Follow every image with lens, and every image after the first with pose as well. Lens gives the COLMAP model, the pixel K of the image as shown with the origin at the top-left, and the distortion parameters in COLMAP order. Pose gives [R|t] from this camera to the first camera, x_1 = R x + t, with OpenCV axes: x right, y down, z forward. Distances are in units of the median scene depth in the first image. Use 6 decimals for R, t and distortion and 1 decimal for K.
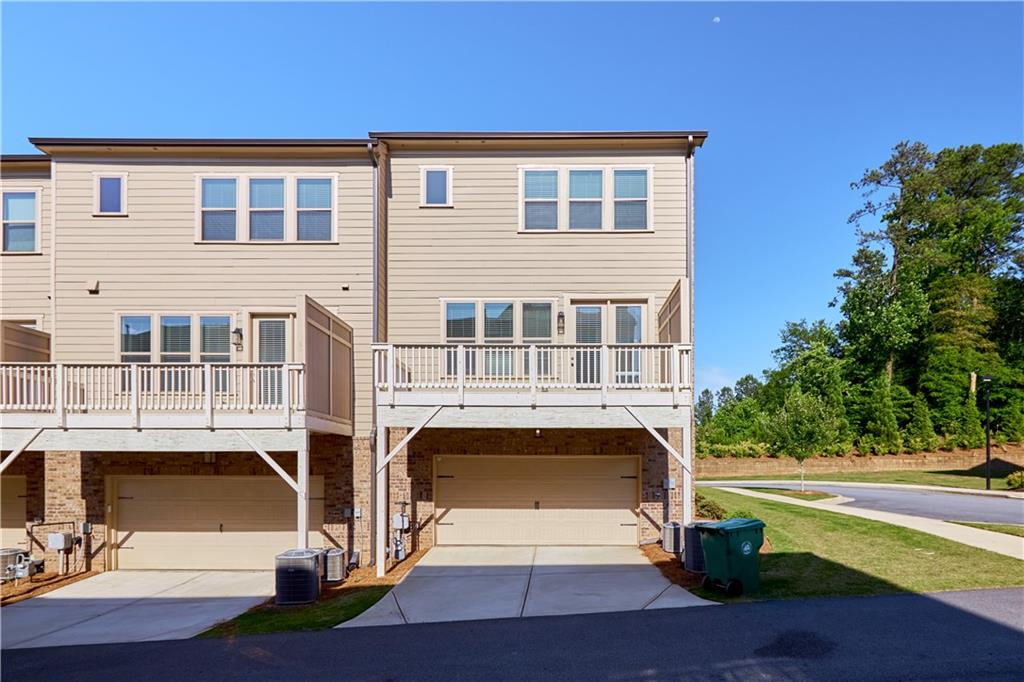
lens RADIAL K [[581.8, 0, 512.0], [0, 581.8, 341.0], [0, 0, 1]] dist [0.012920, -0.000099]
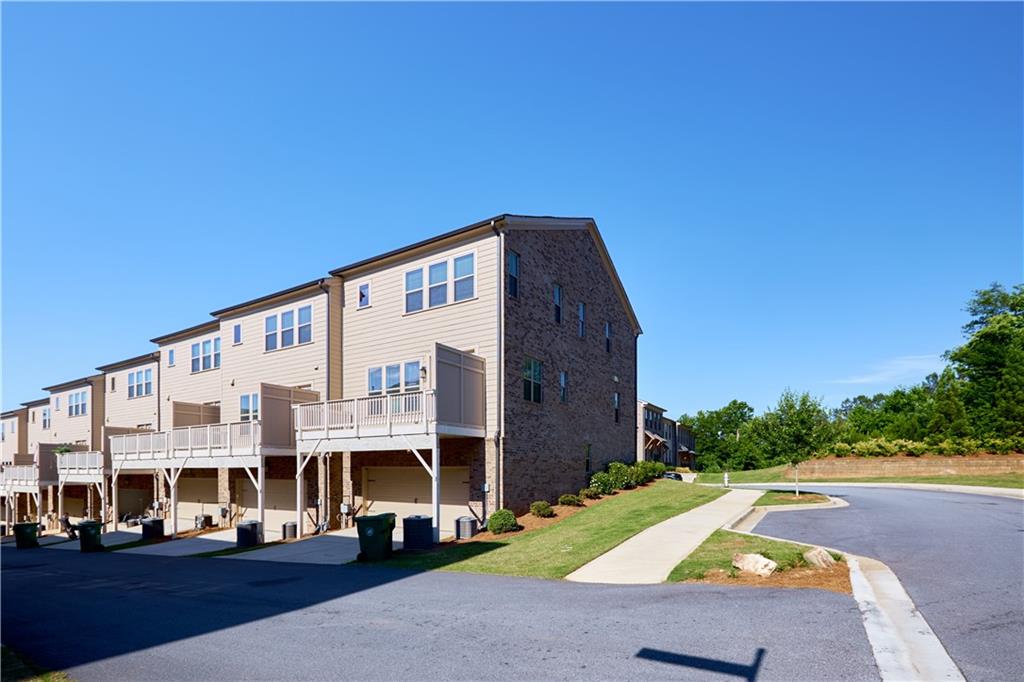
lens RADIAL K [[477.0, 0, 512.0], [0, 477.0, 341.0], [0, 0, 1]] dist [0.026154, 0.000081]
pose [[0.845219, -0.134646, -0.517180, 0.867714], [0.141330, 0.989603, -0.026665, -0.049822], [0.515394, -0.050555, 0.855461, 0.089212]]
